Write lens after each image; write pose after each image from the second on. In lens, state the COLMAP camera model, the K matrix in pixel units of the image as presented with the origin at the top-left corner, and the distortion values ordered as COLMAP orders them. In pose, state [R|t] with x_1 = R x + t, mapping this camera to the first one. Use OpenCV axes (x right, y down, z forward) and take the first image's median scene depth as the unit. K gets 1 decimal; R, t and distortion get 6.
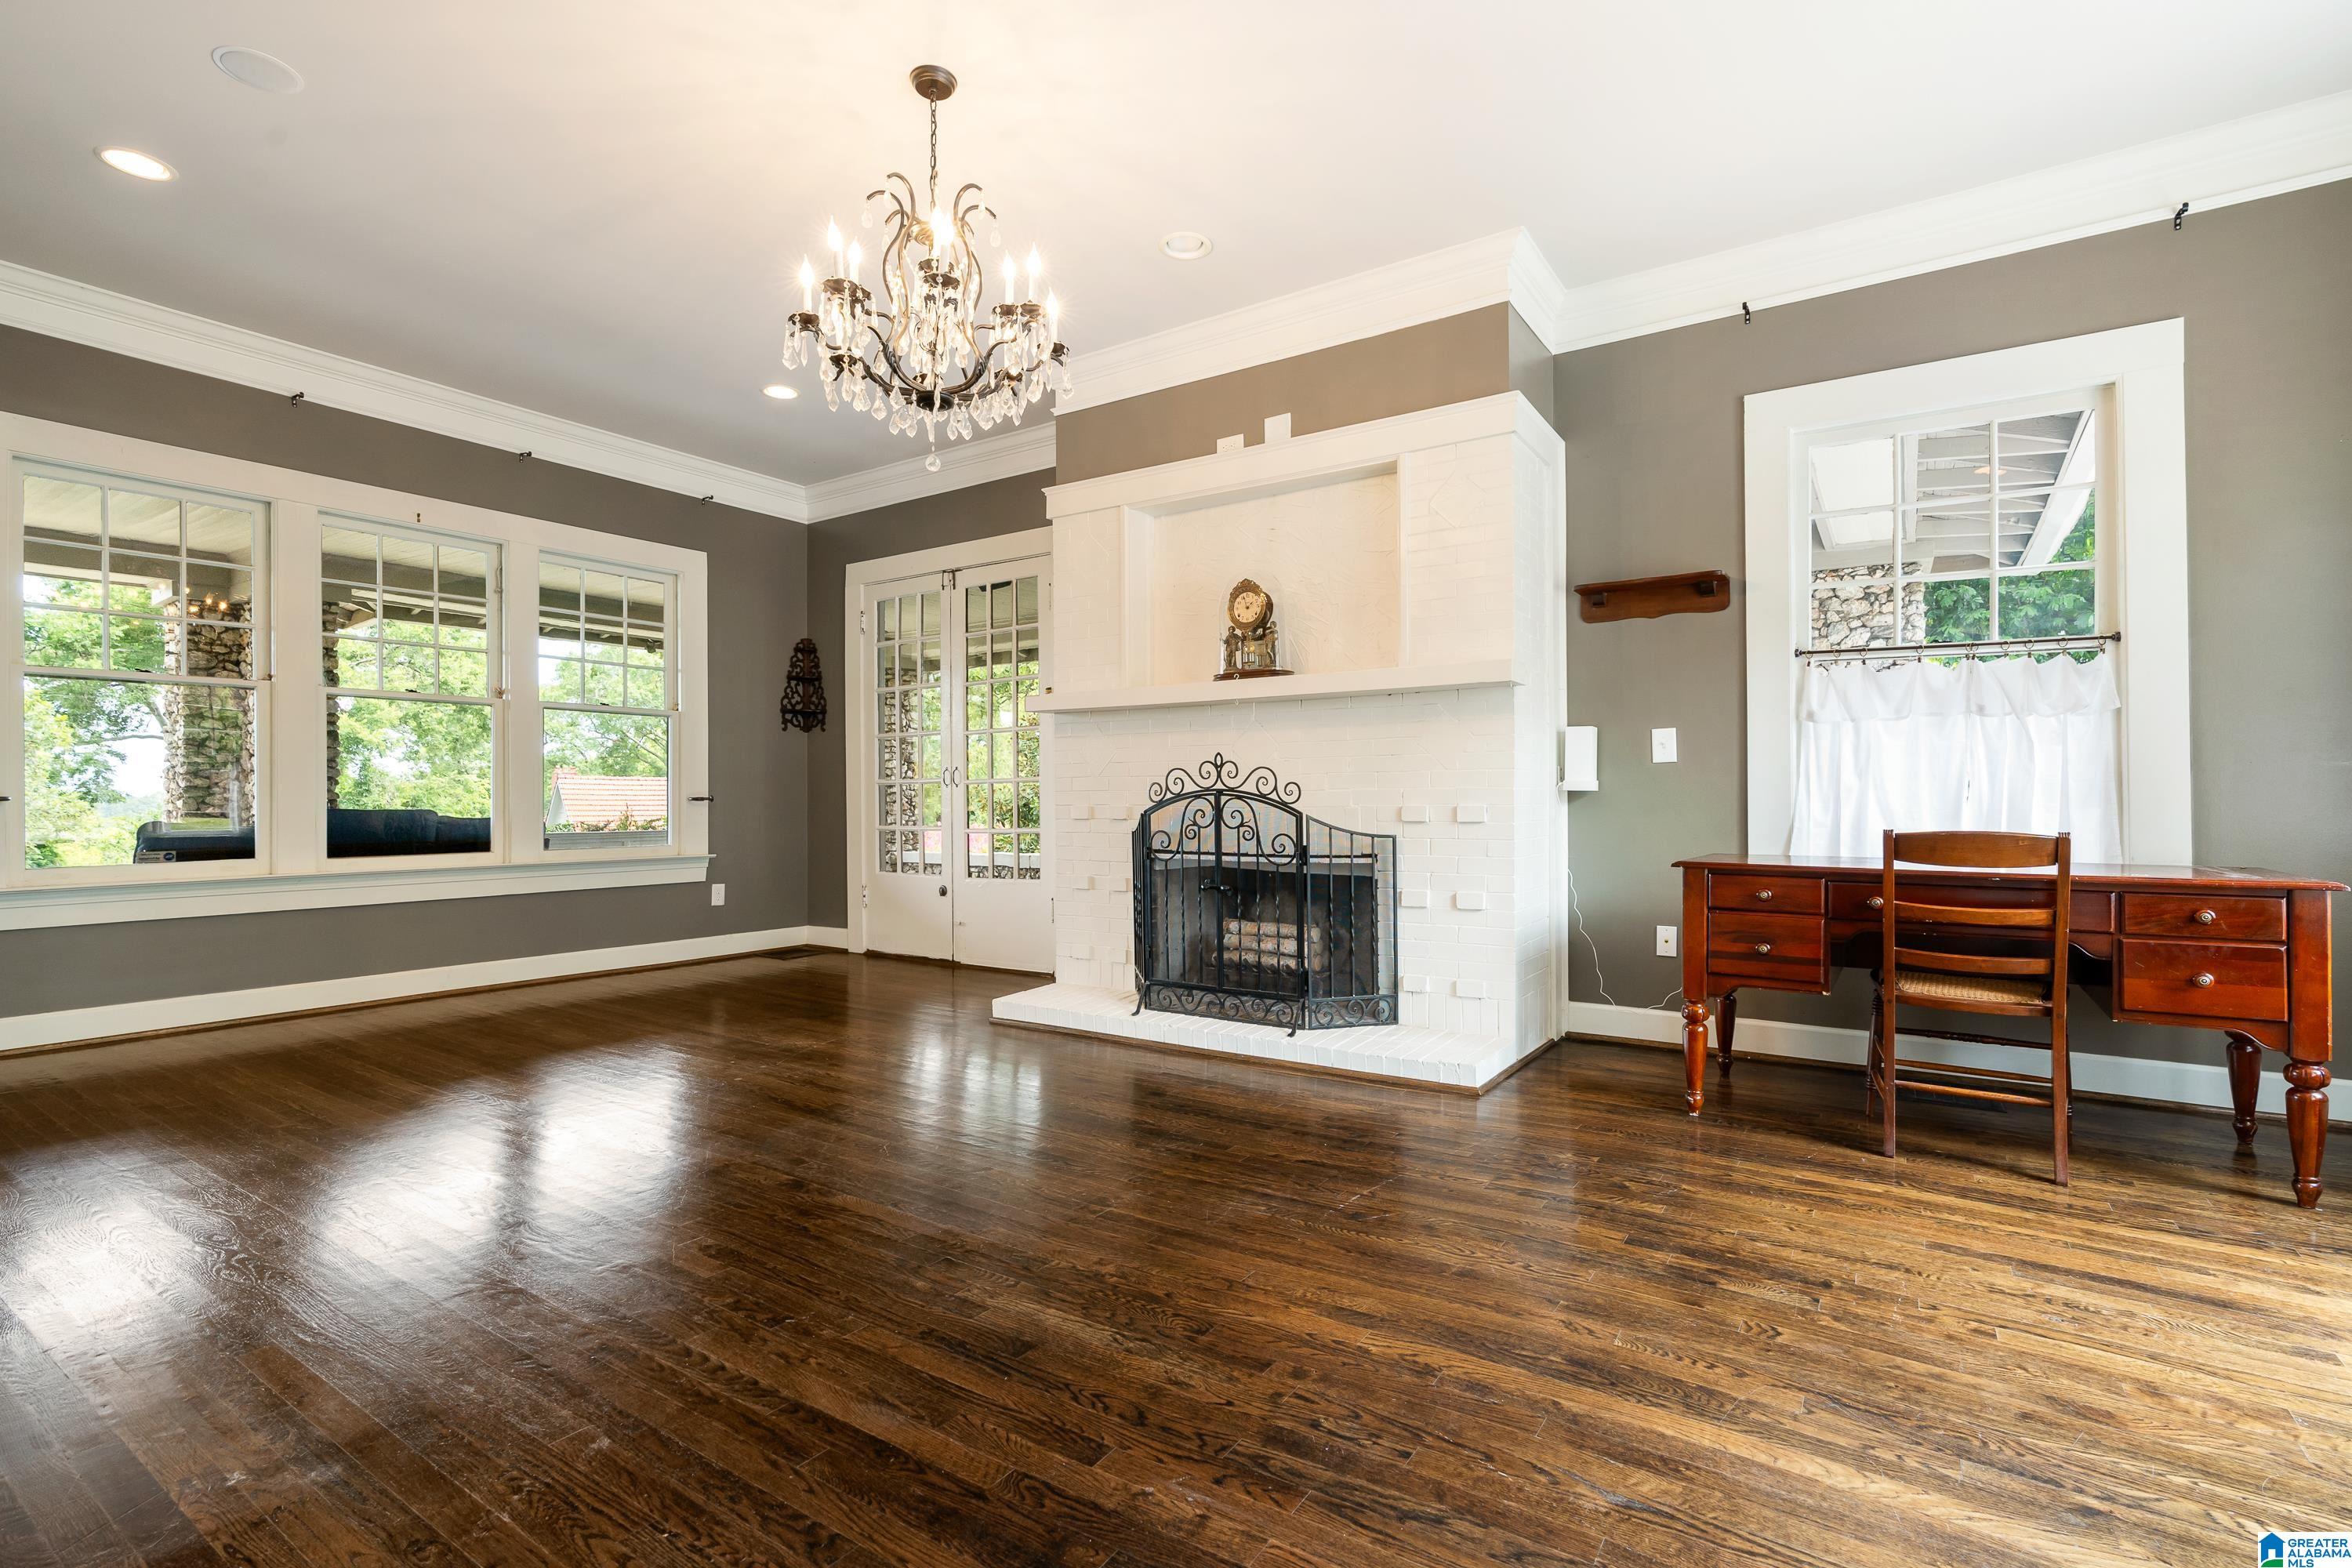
lens RADIAL K [[1082.6, 0, 1176.0], [0, 1082.6, 784.0], [0, 0, 1]] dist [-0.001929, 0.000086]
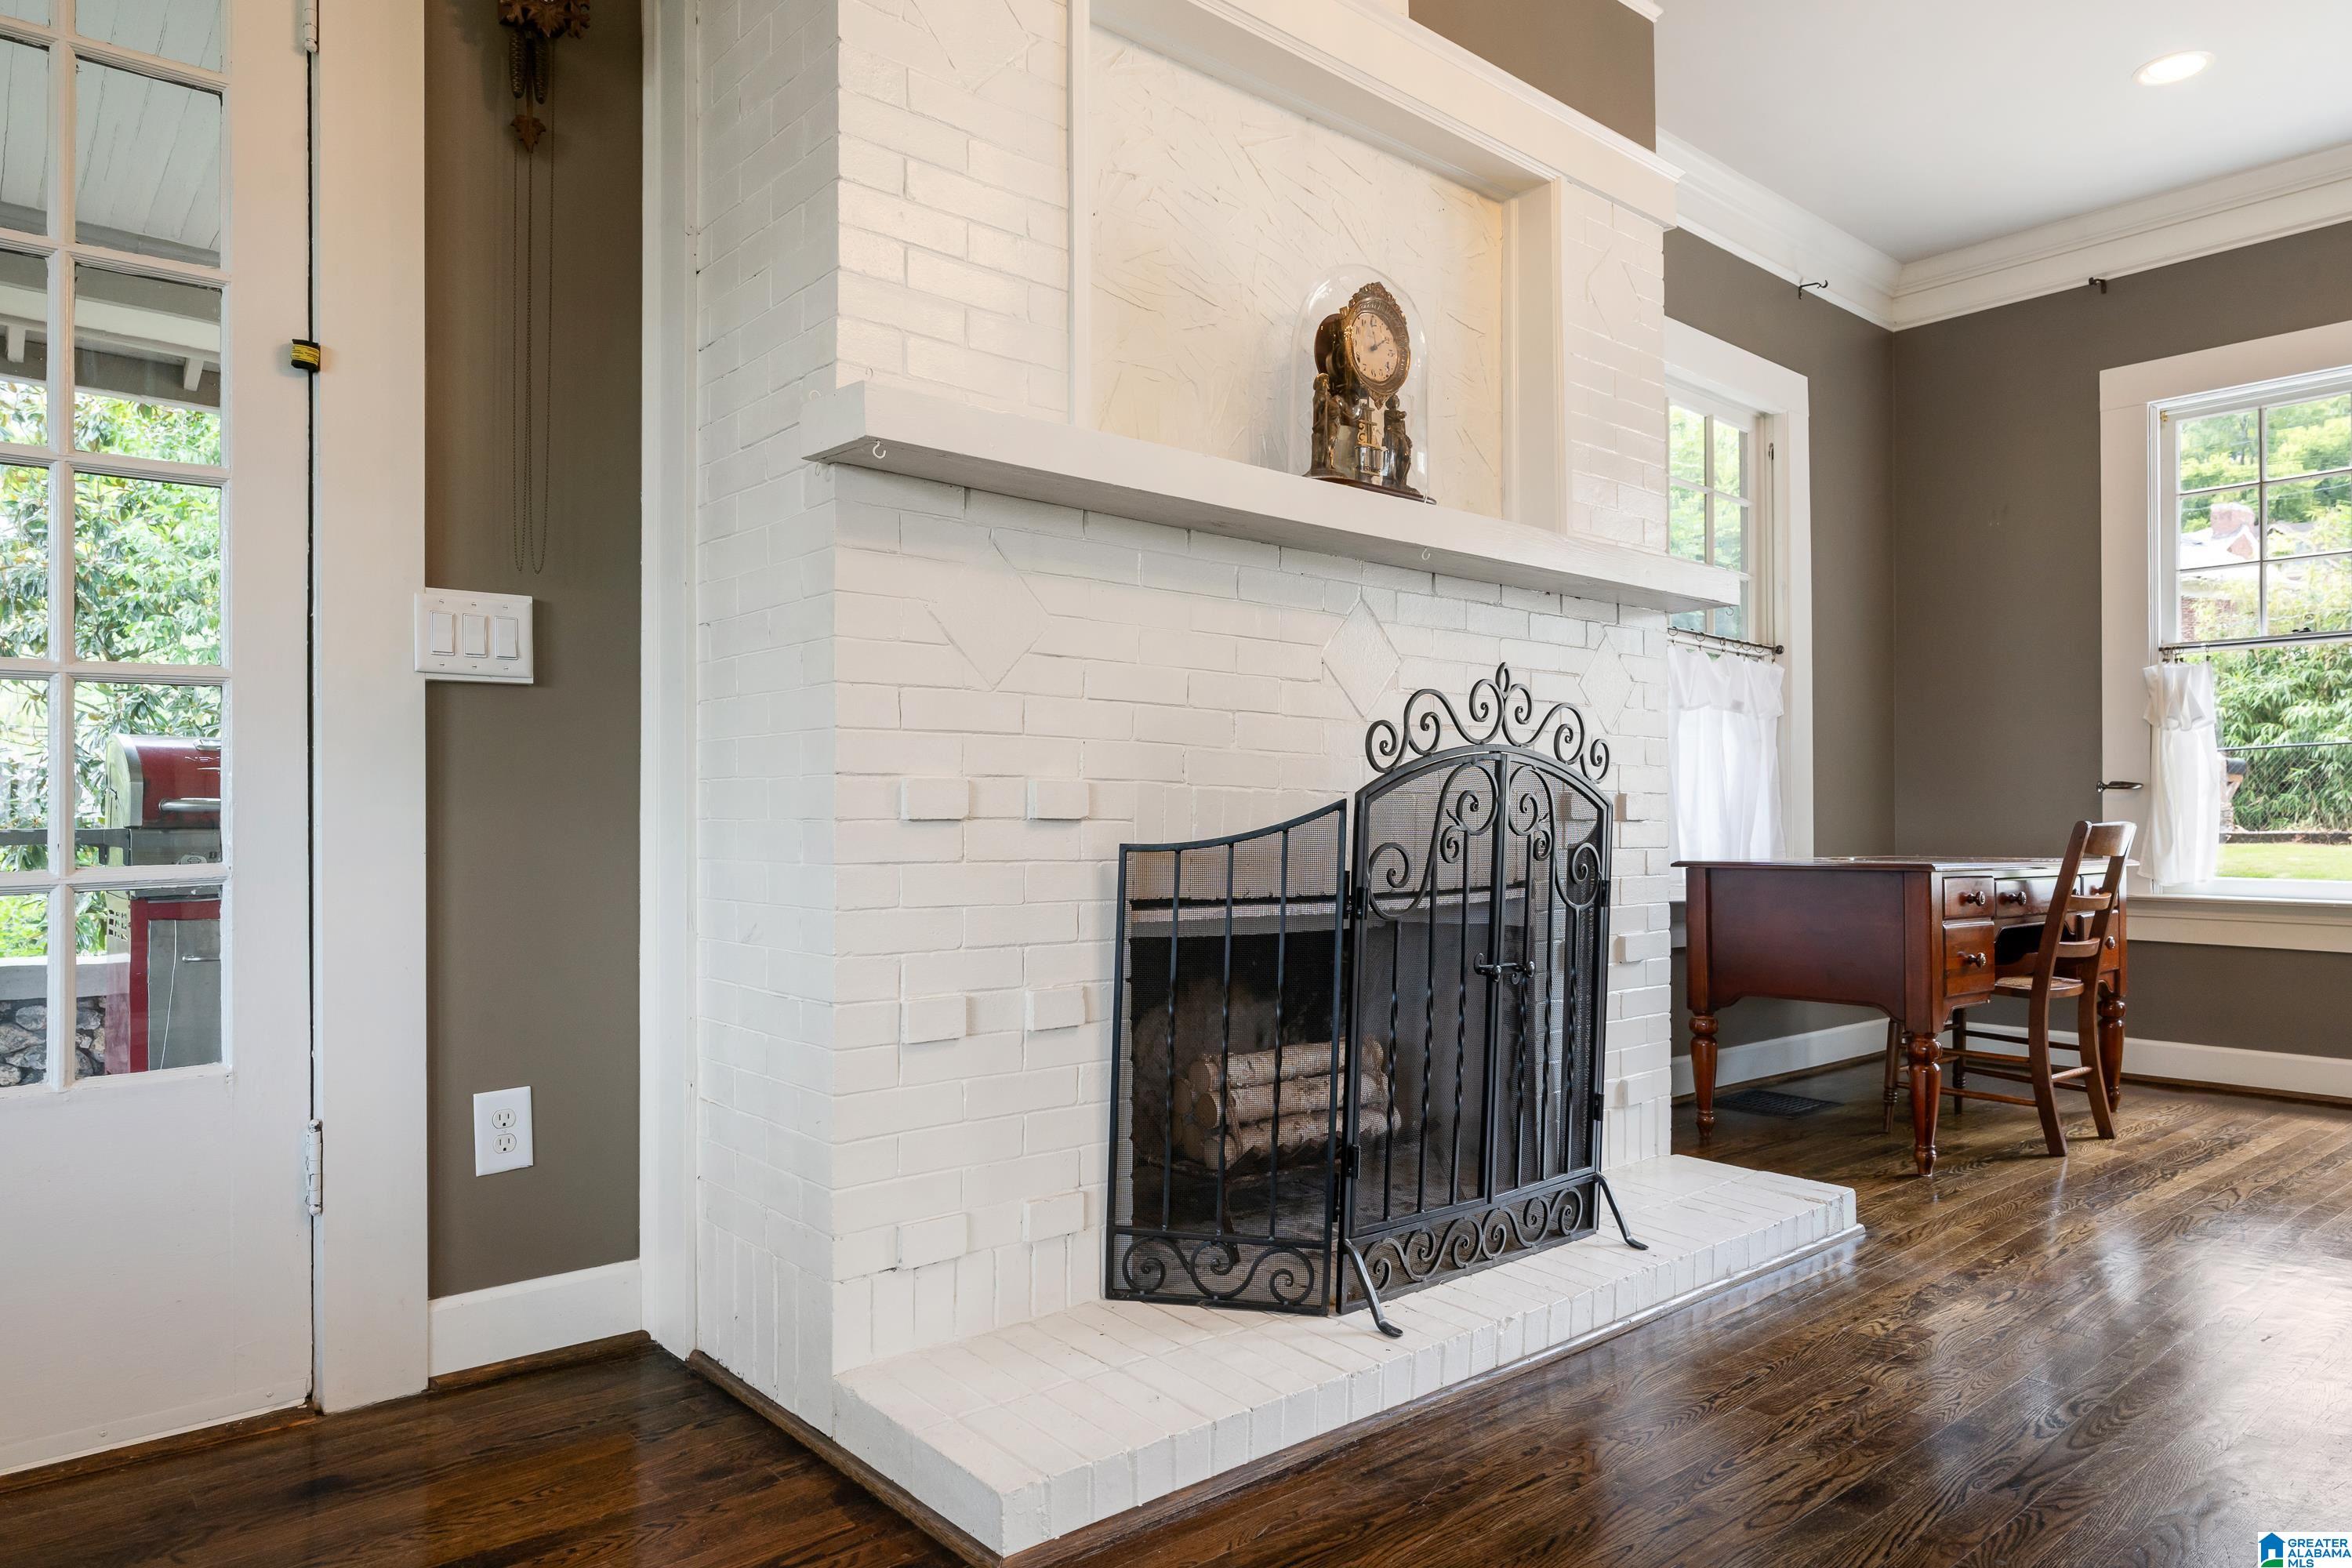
lens RADIAL K [[1477.4, 0, 1180.8], [0, 1477.4, 813.8], [0, 0, 1]] dist [0.006962, 0.000560]
pose [[0.256901, 0.014473, 0.966329, -0.570231], [-0.013046, 0.999849, -0.011507, 0.040554], [-0.966350, -0.009651, 0.257051, 0.954756]]
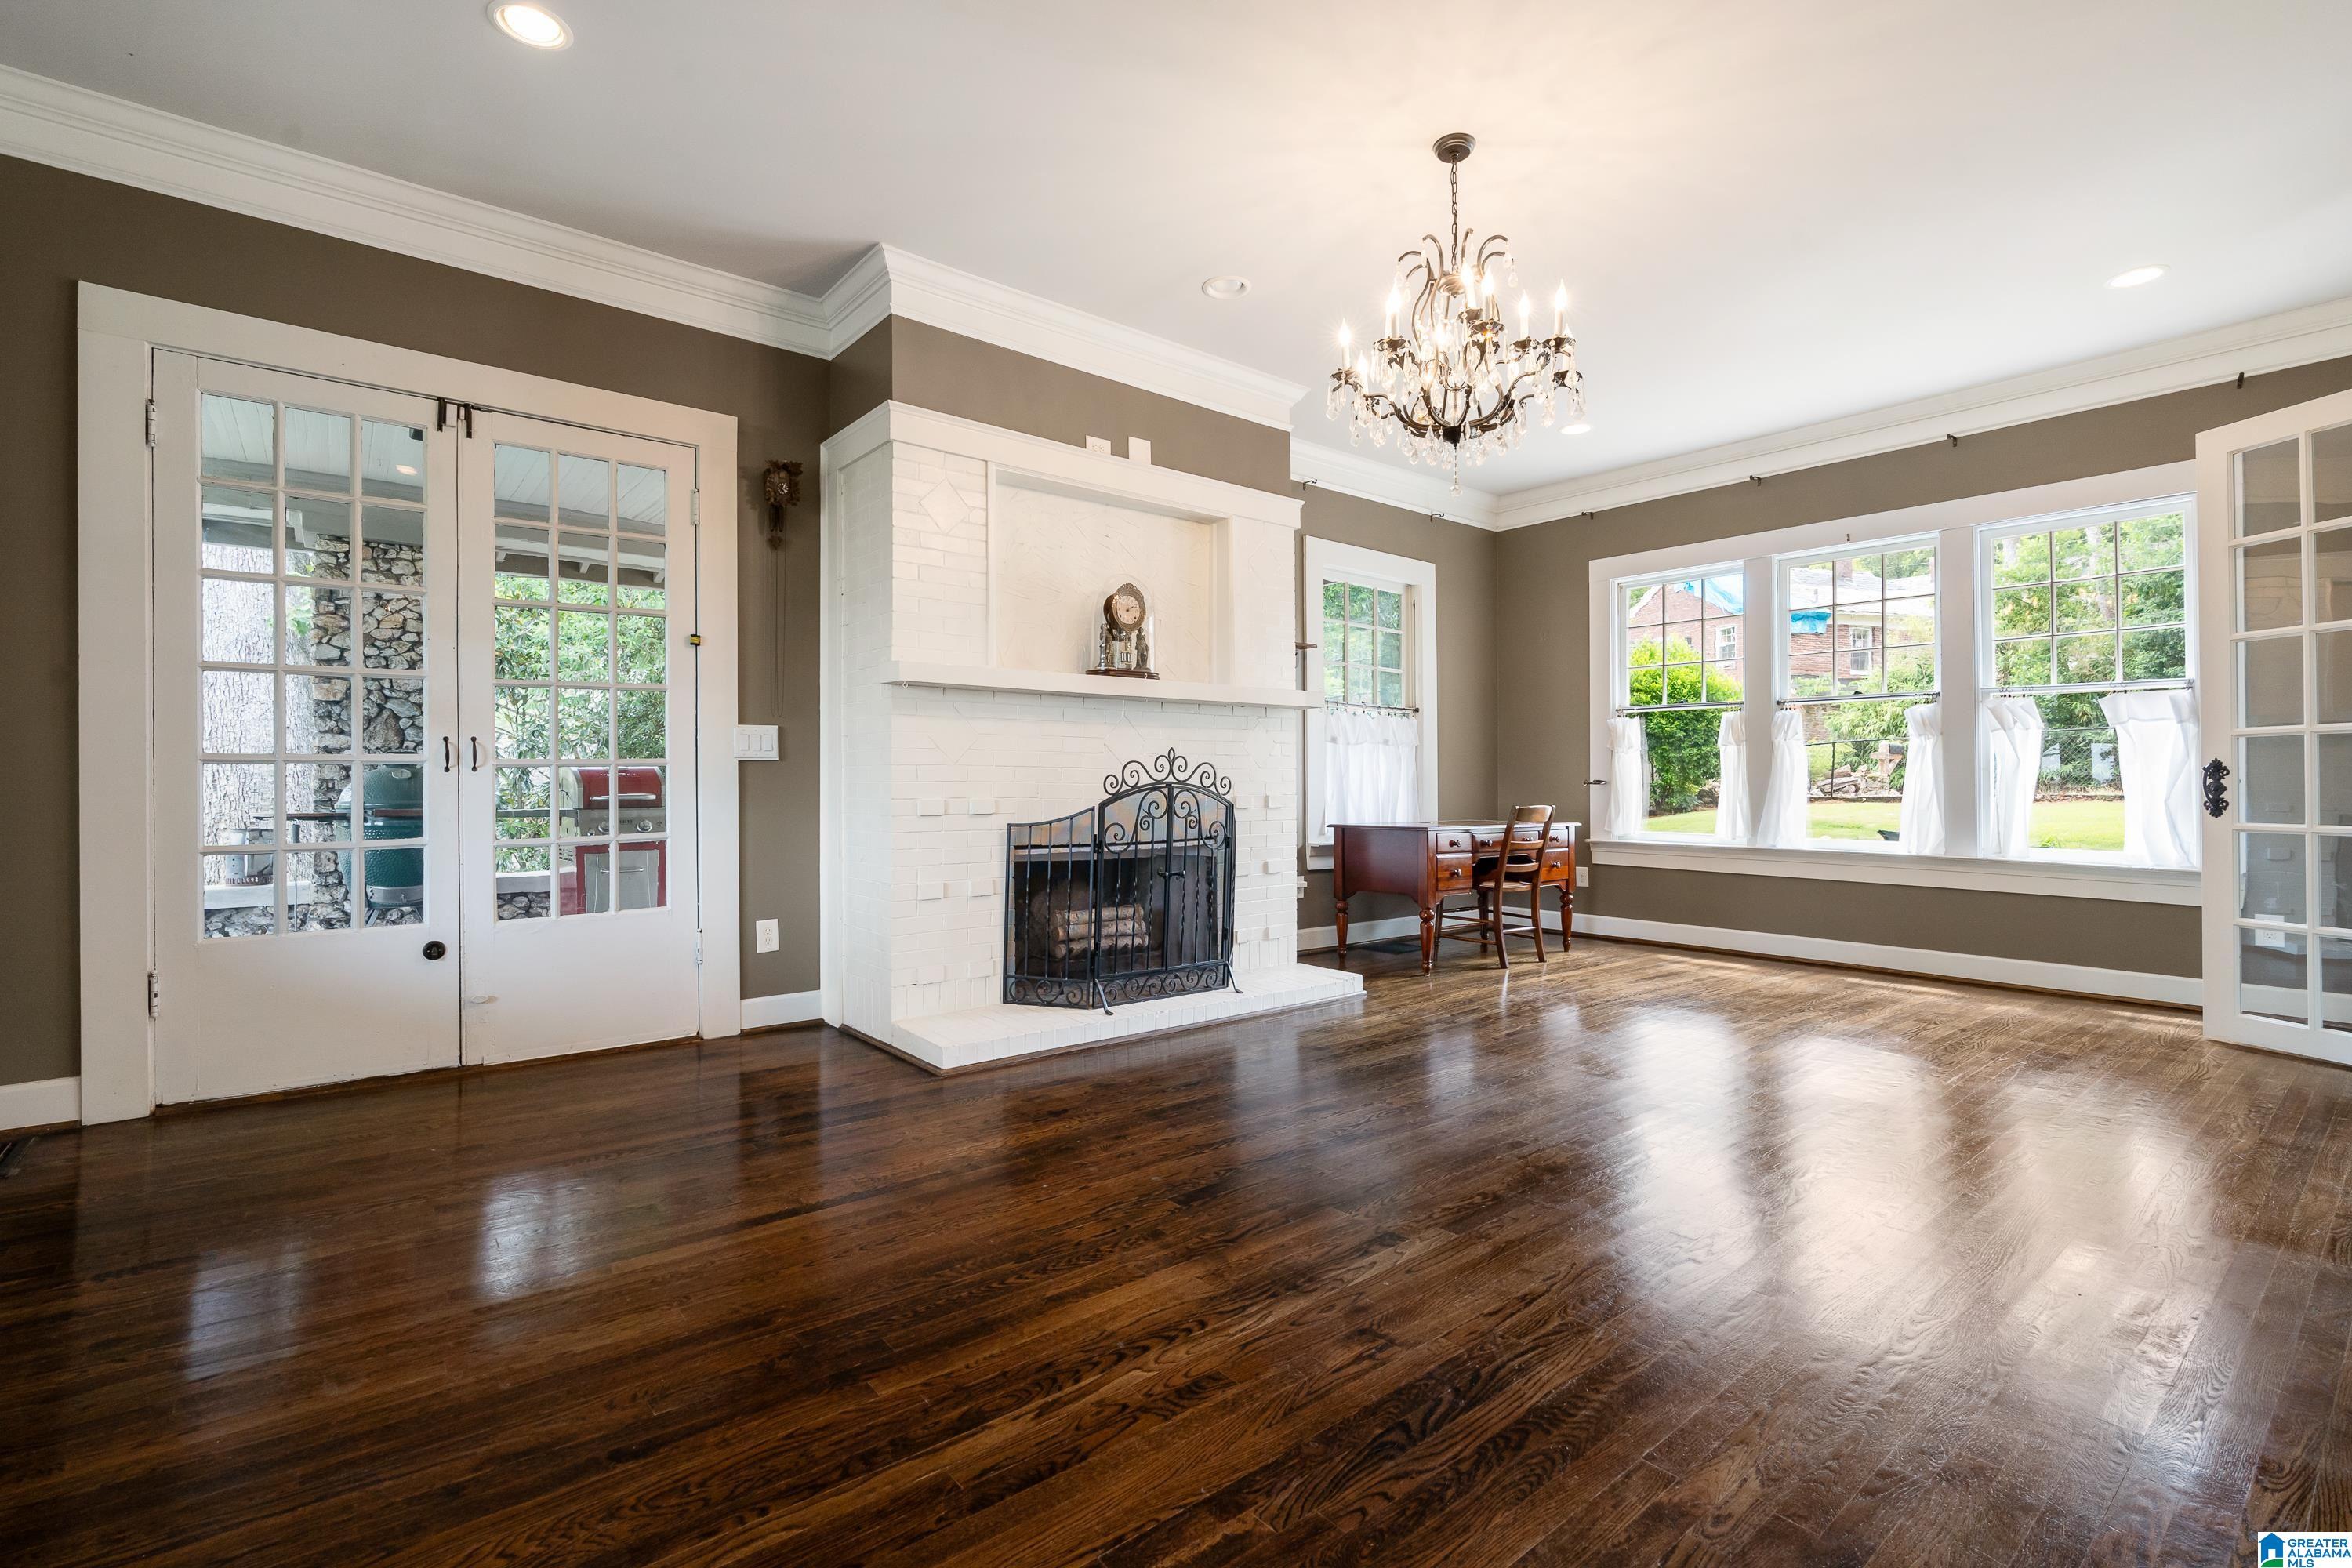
lens RADIAL K [[1082.6, 0, 1176.0], [0, 1082.6, 784.0], [0, 0, 1]] dist [-0.001929, 0.000086]
pose [[0.287680, 0.005714, 0.957710, -0.973617], [-0.012482, 0.999920, -0.002217, 0.008973], [-0.957645, -0.011316, 0.287728, 0.674247]]
